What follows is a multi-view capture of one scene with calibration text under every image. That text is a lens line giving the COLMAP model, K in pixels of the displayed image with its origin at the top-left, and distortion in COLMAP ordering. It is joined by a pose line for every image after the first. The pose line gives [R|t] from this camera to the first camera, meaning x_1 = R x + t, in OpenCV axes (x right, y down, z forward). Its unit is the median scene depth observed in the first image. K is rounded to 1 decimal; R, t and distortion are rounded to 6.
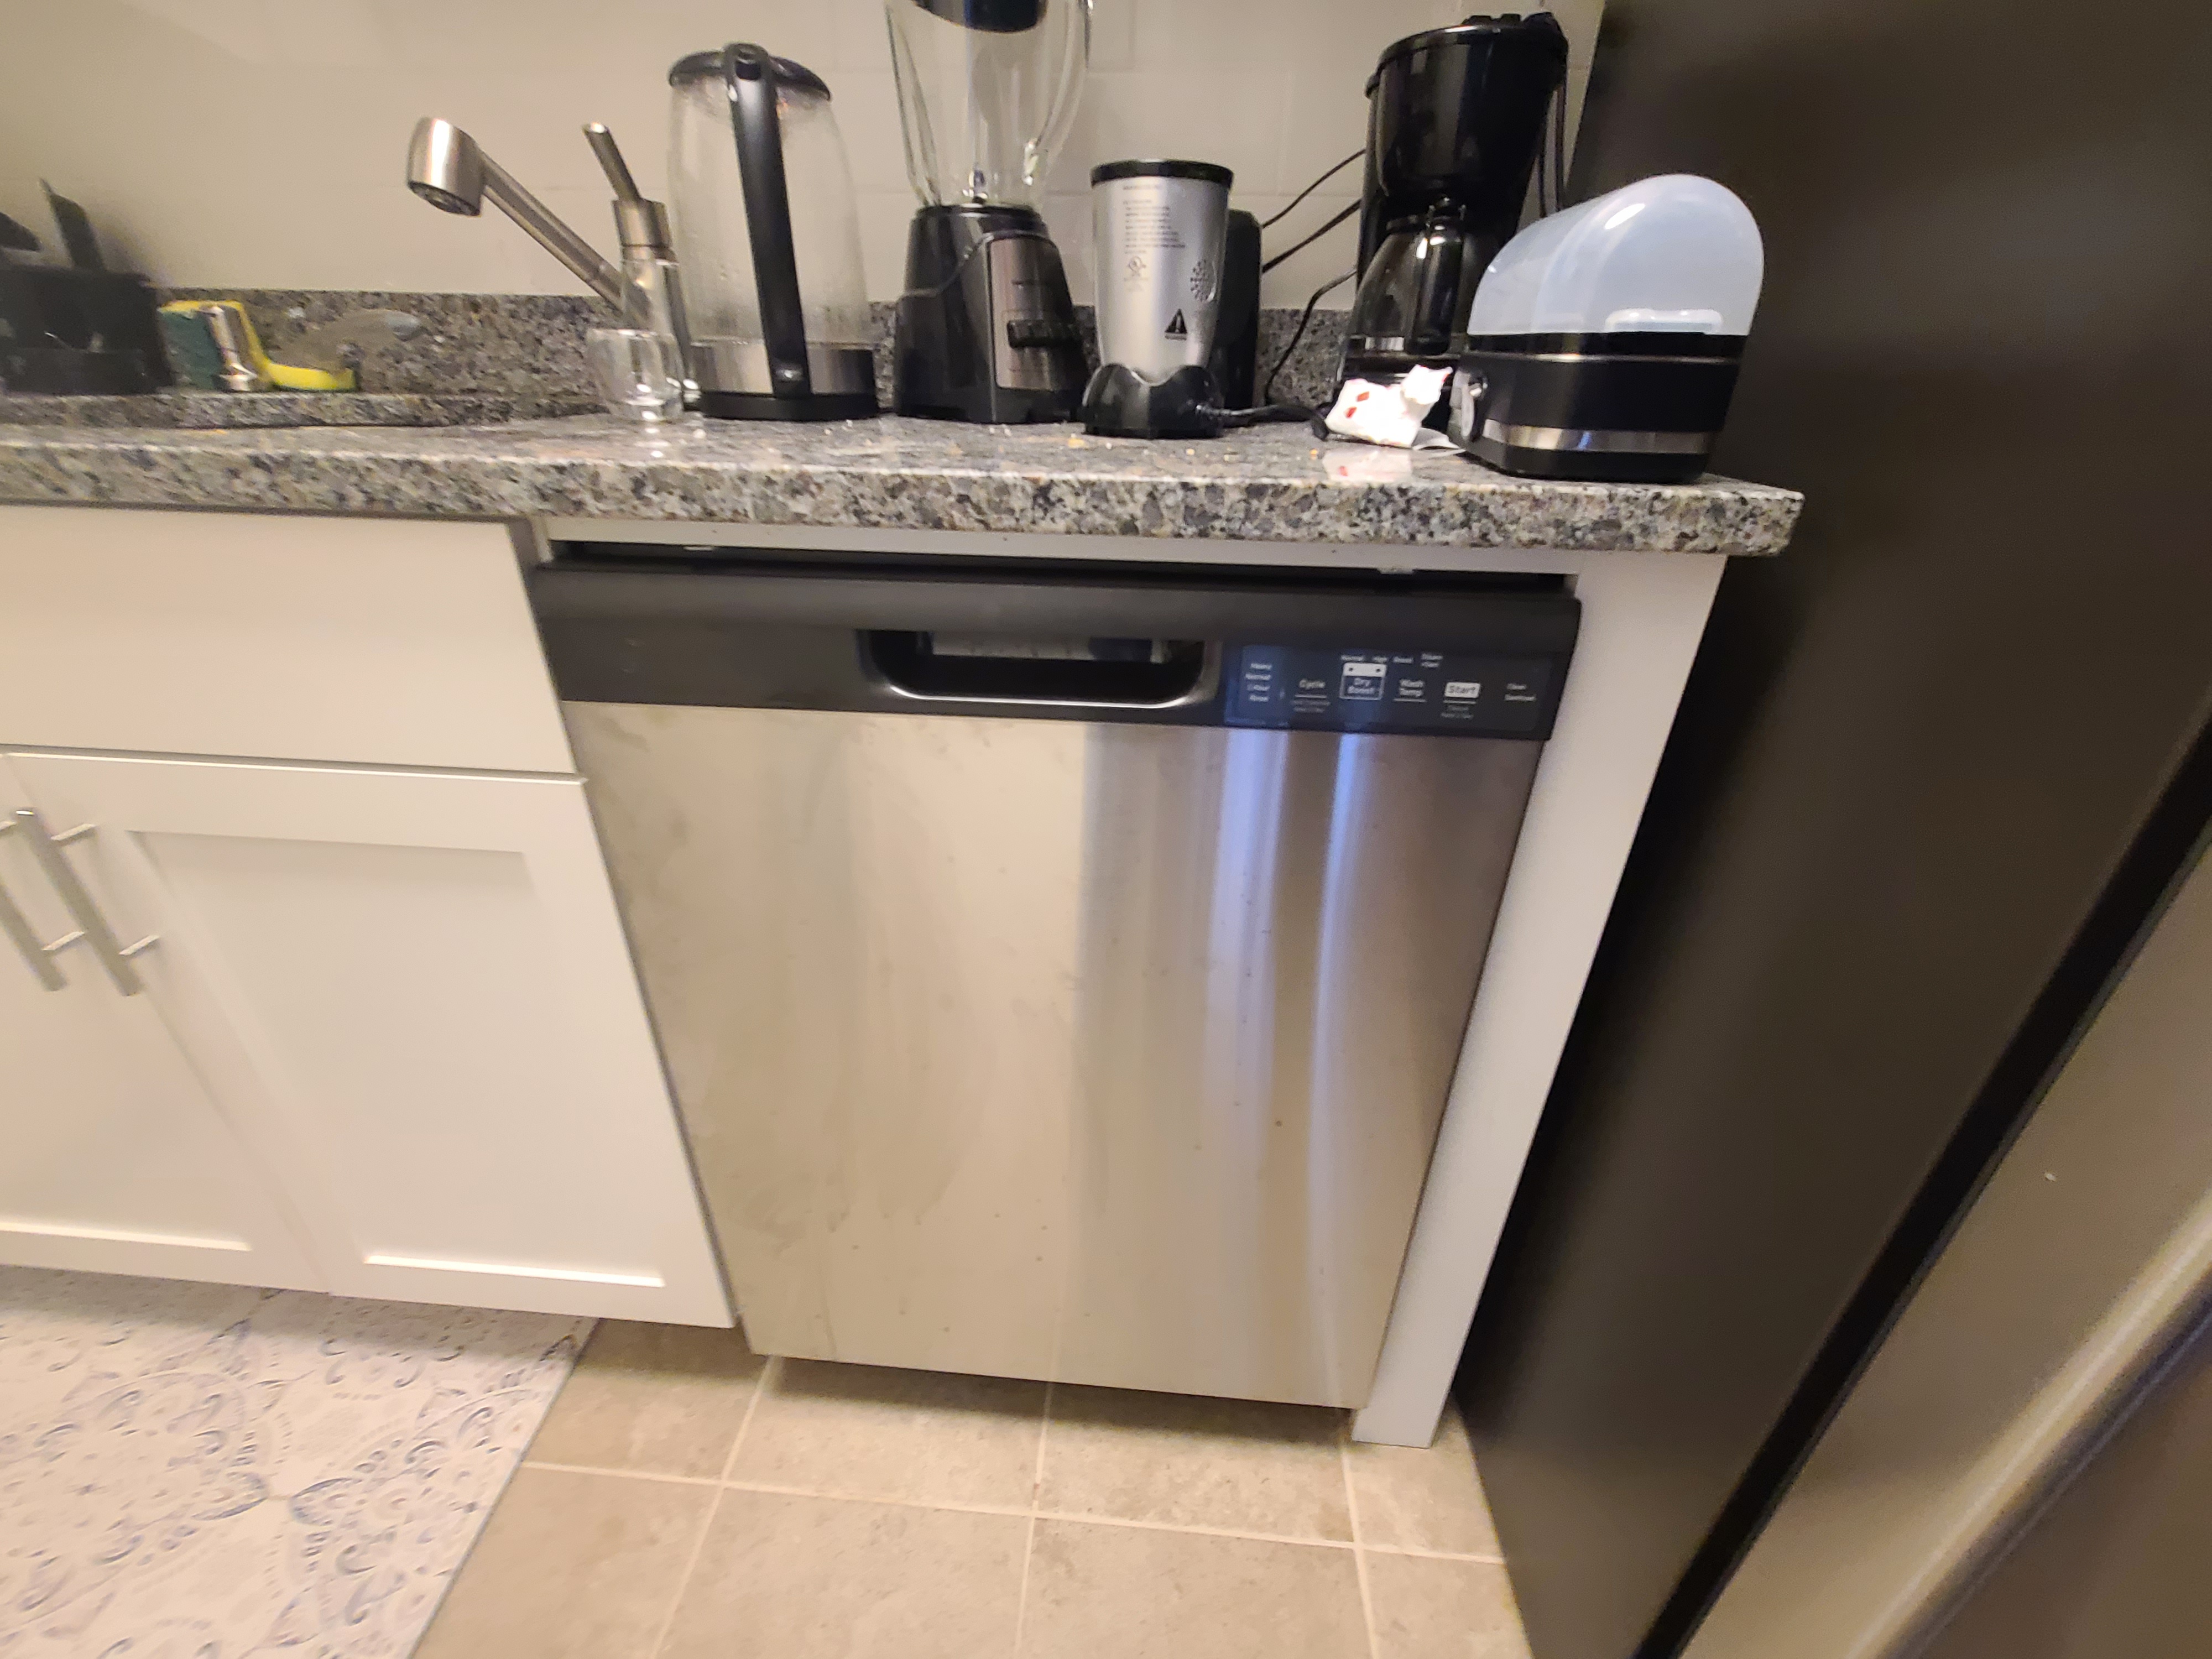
lens RADIAL K [[900.6, 0, 1098.6], [0, 900.6, 834.5], [0, 0, 1]] dist [-0.001306, -0.000497]
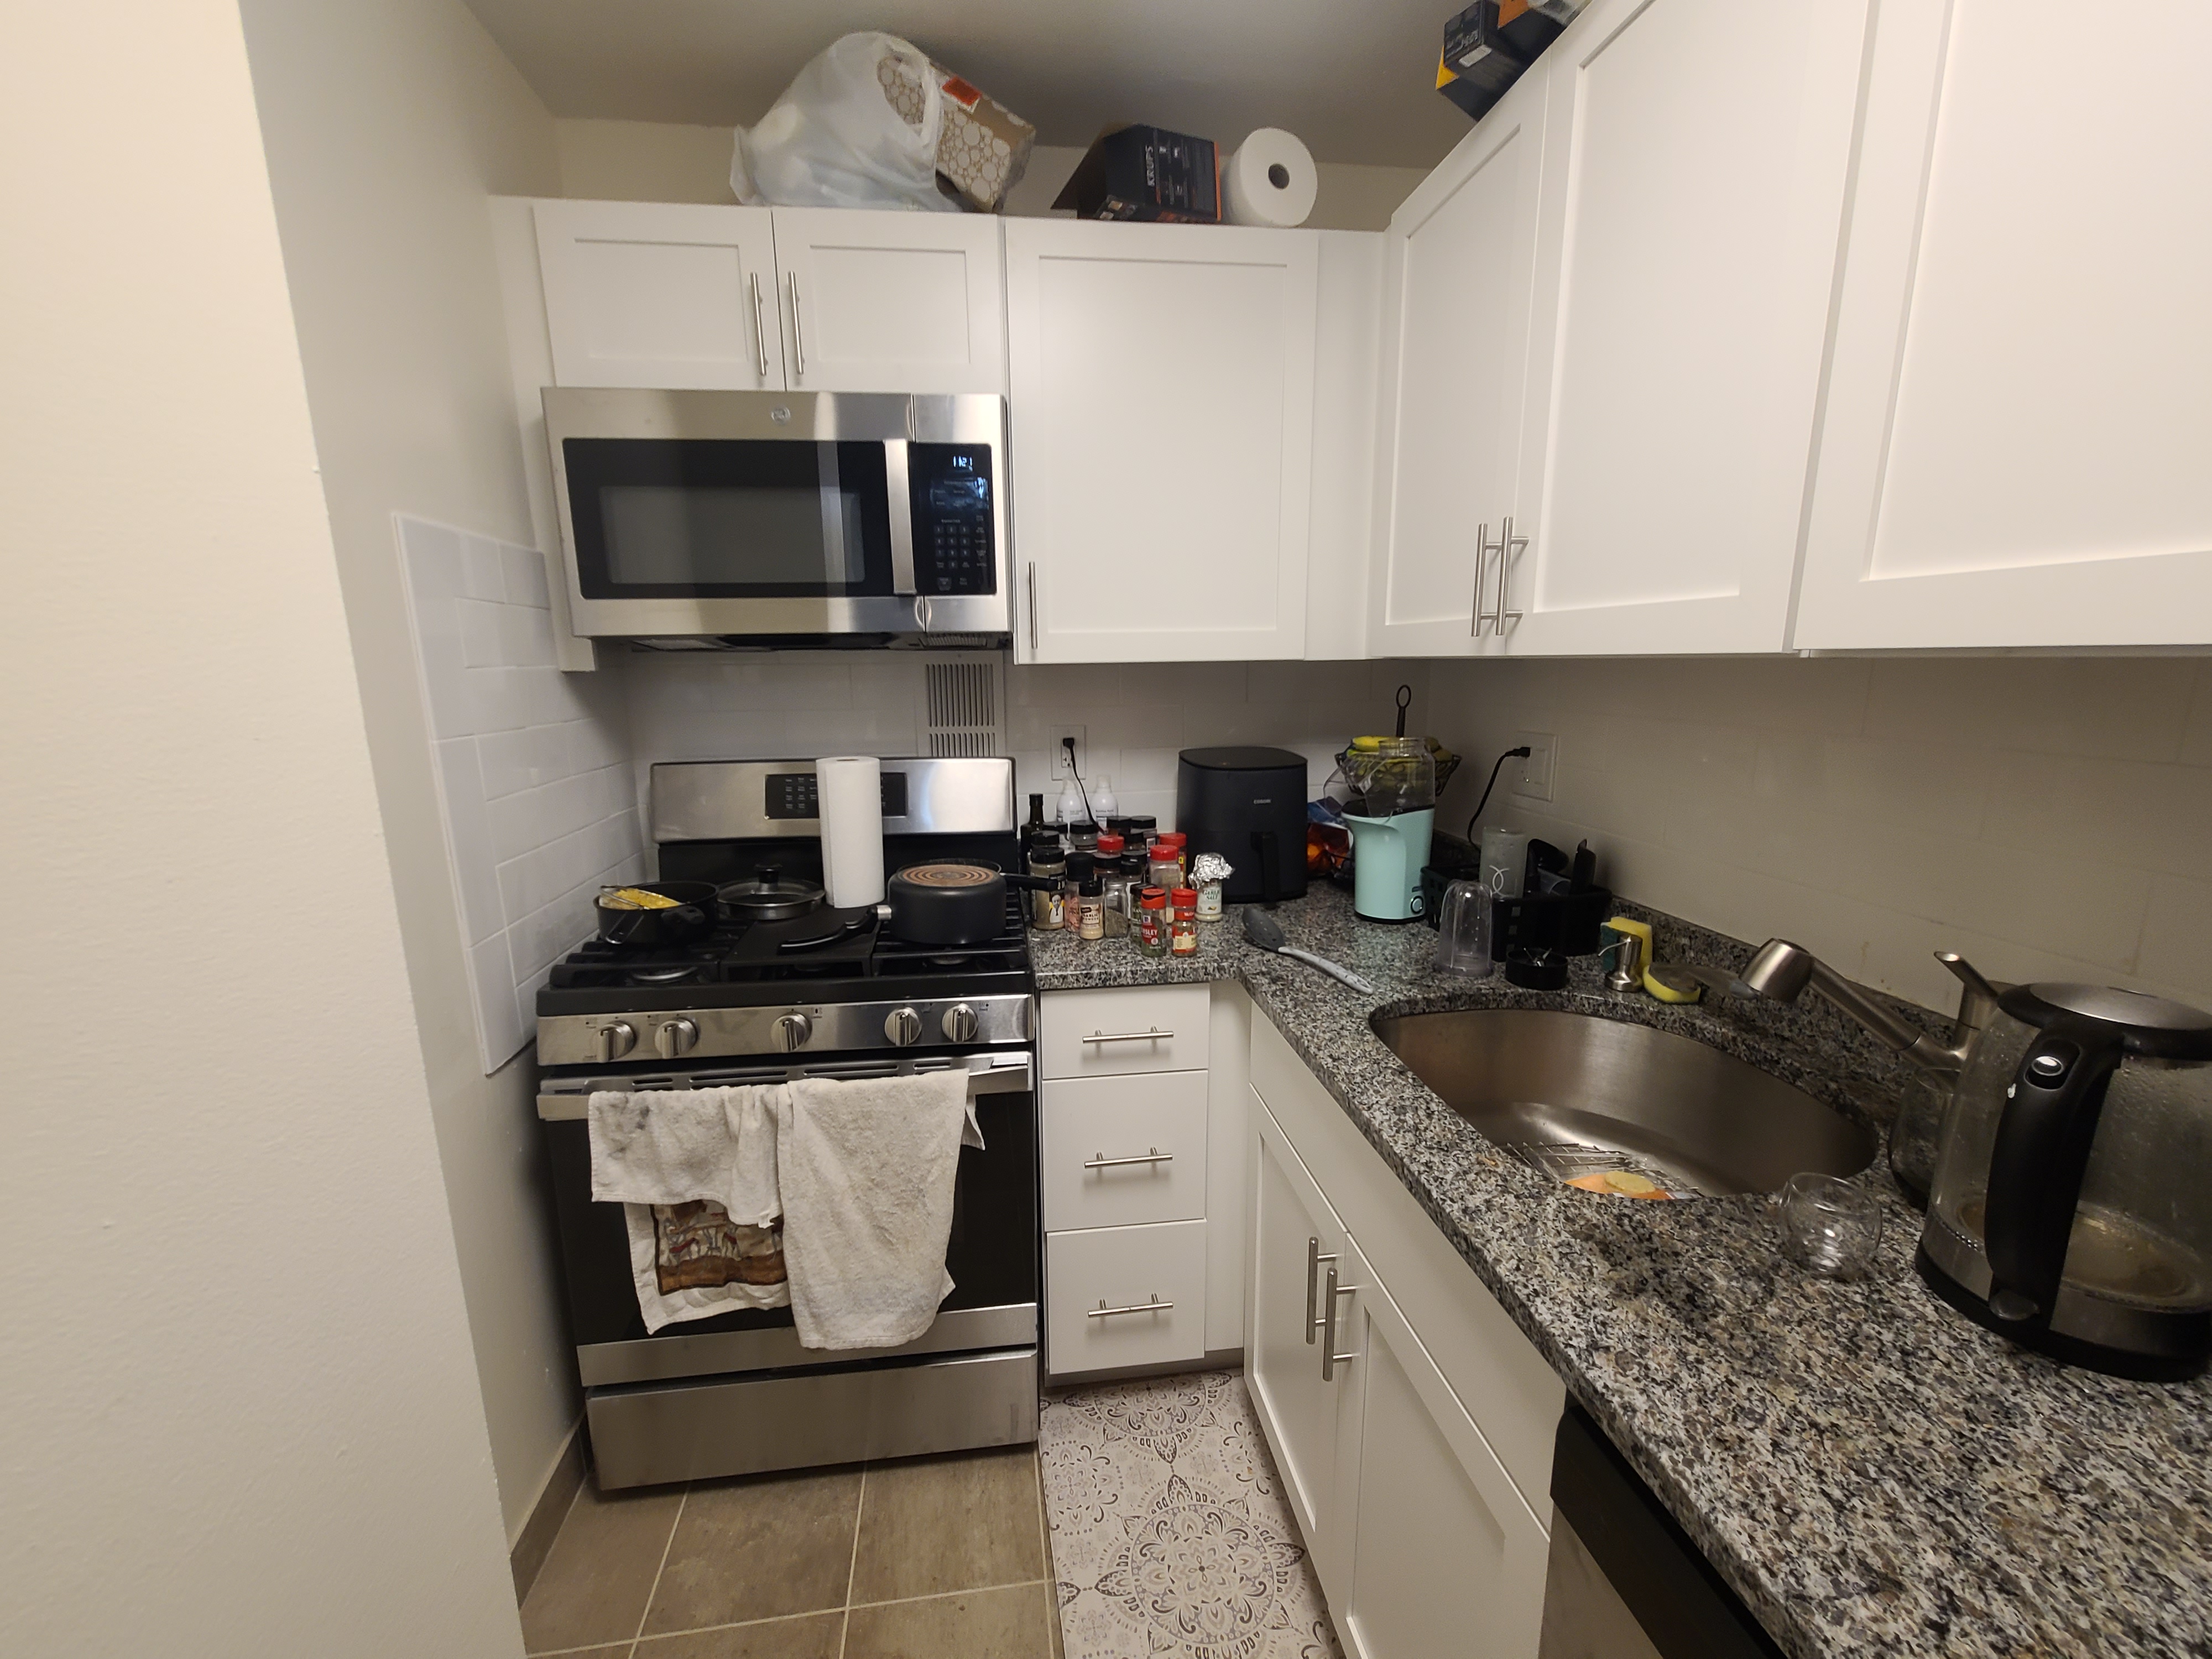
lens RADIAL K [[900.6, 0, 1101.8], [0, 900.6, 848.1], [0, 0, 1]] dist [-0.001306, -0.000497]
pose [[0.200468, 0.182297, -0.962591, 0.201390], [-0.449176, 0.890285, 0.075059, -0.480499], [0.870663, 0.417326, 0.260357, -0.158188]]
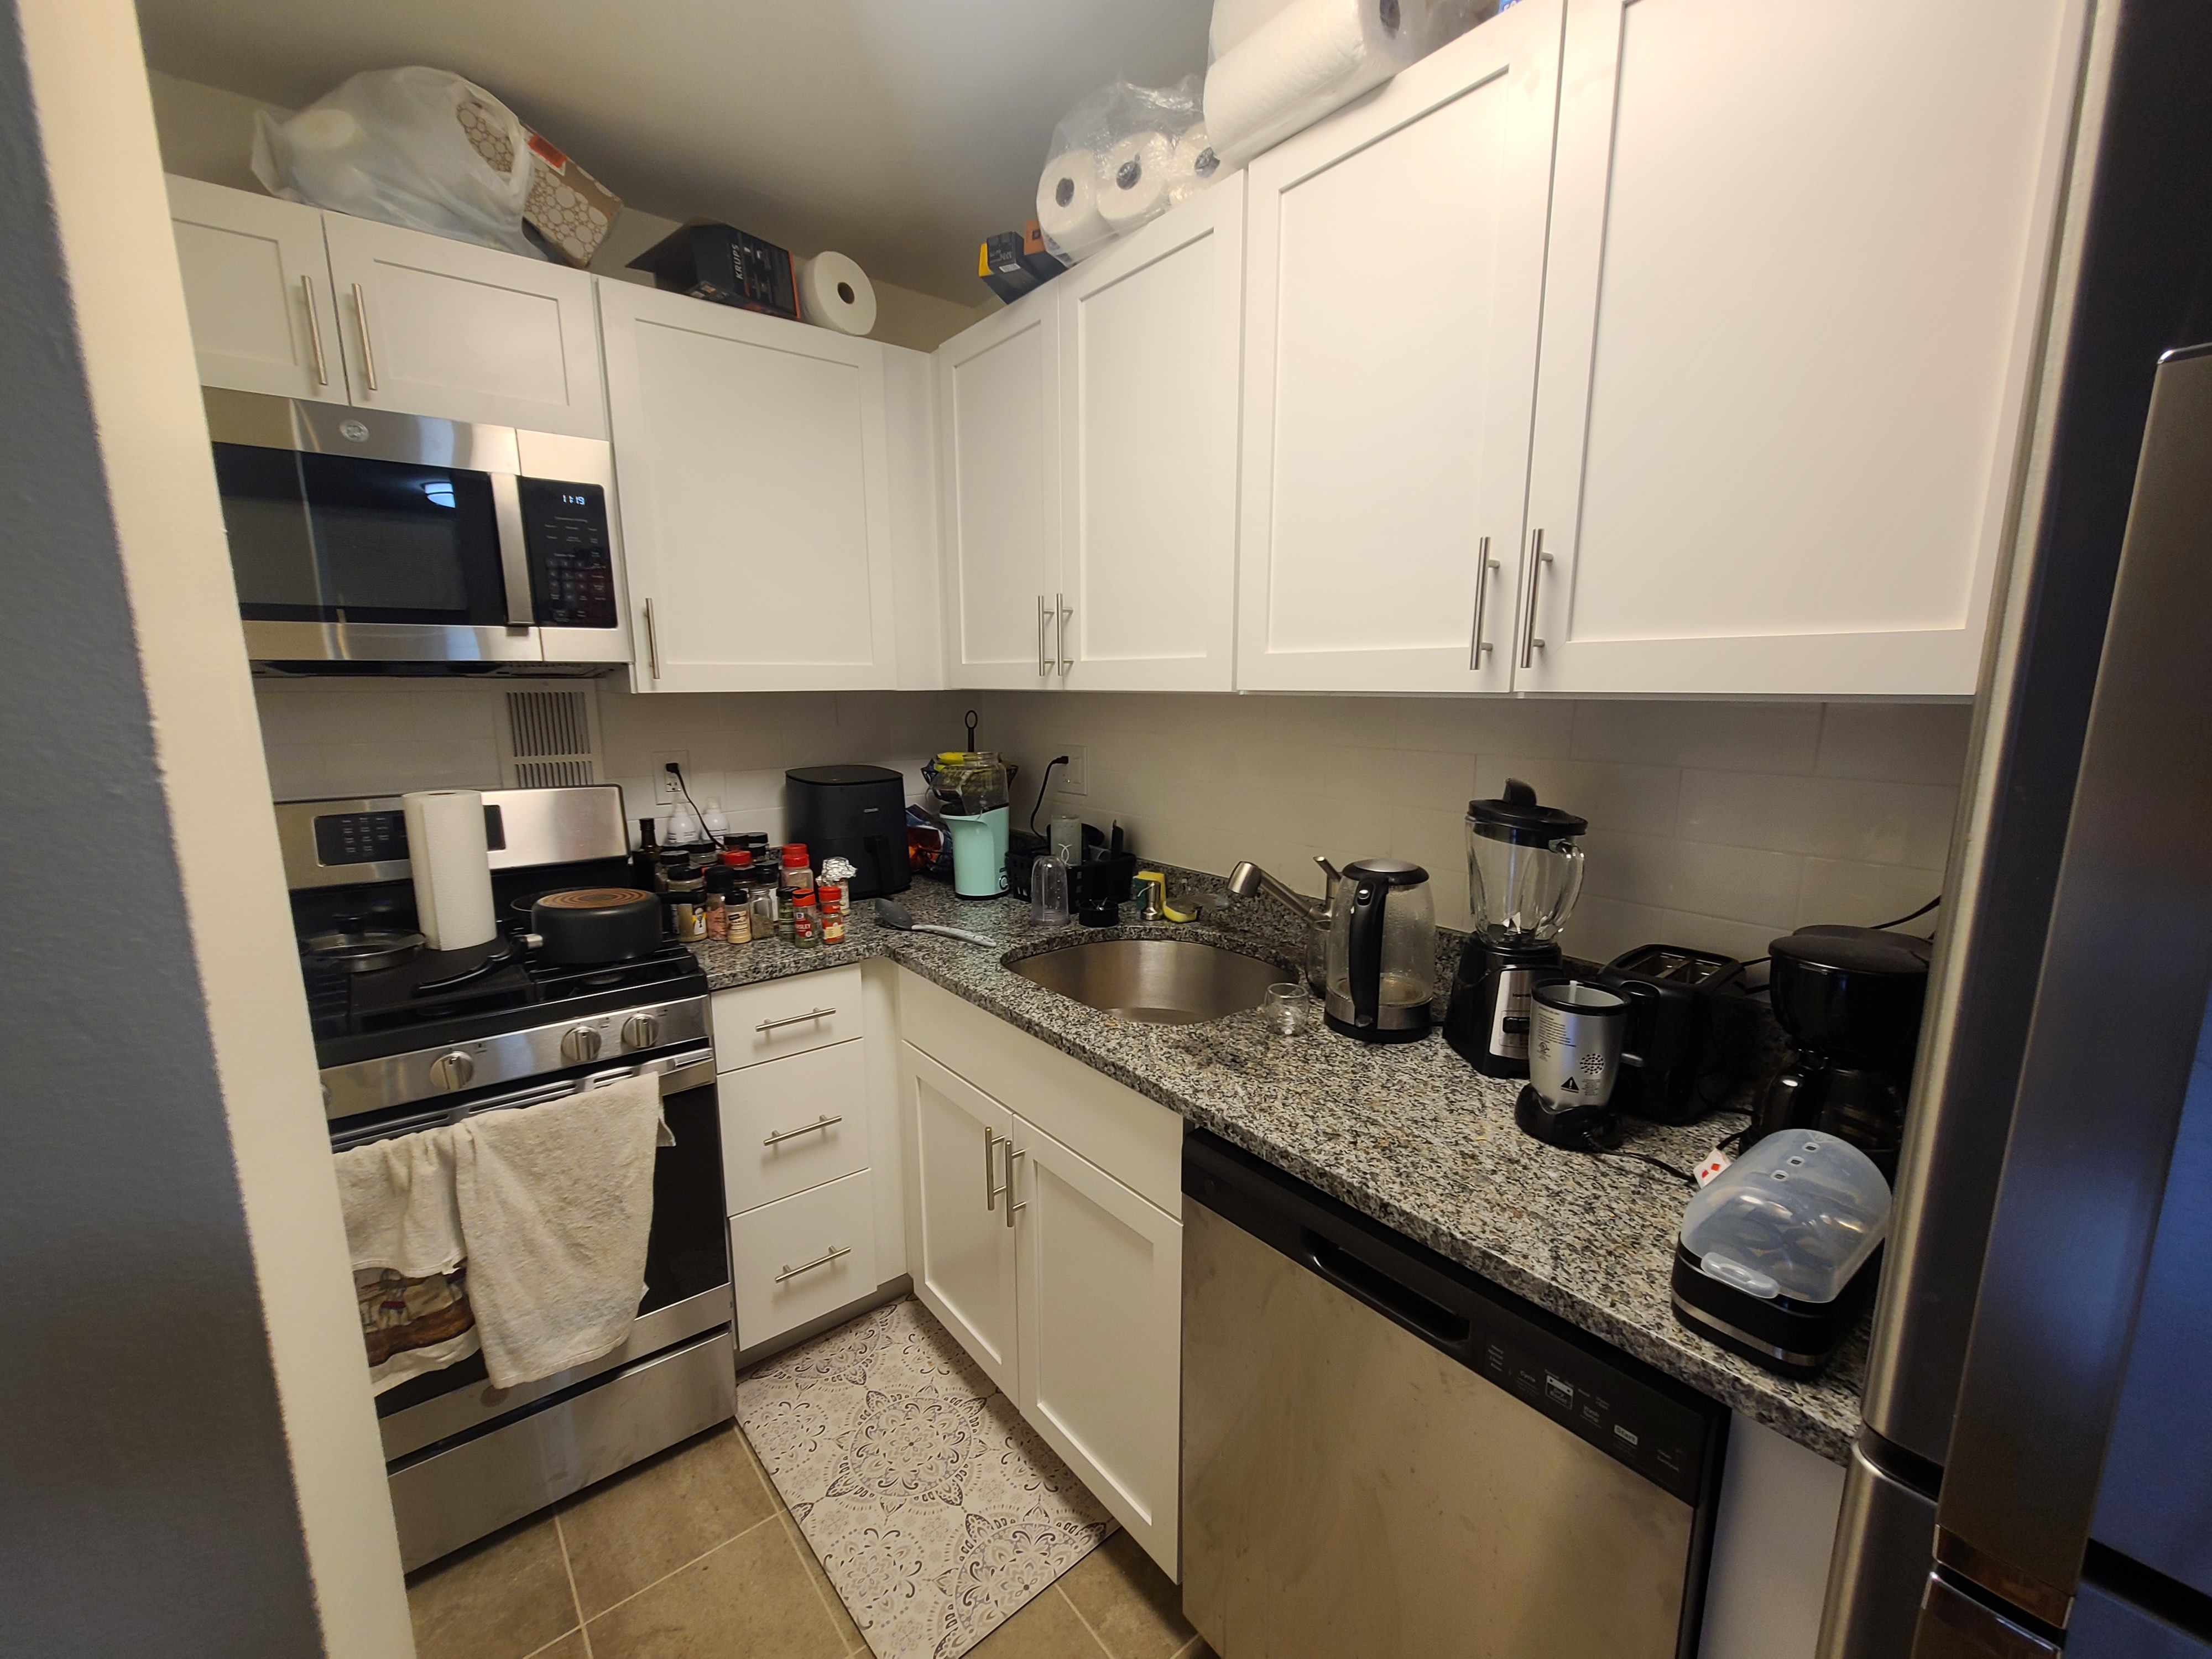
lens RADIAL K [[900.6, 0, 1109.1], [0, 900.6, 850.2], [0, 0, 1]] dist [-0.001306, -0.000497]
pose [[0.687895, 0.118882, -0.716008, 0.443470], [-0.331917, 0.928825, -0.164667, -0.306807], [0.645470, 0.350929, 0.678393, -0.521194]]
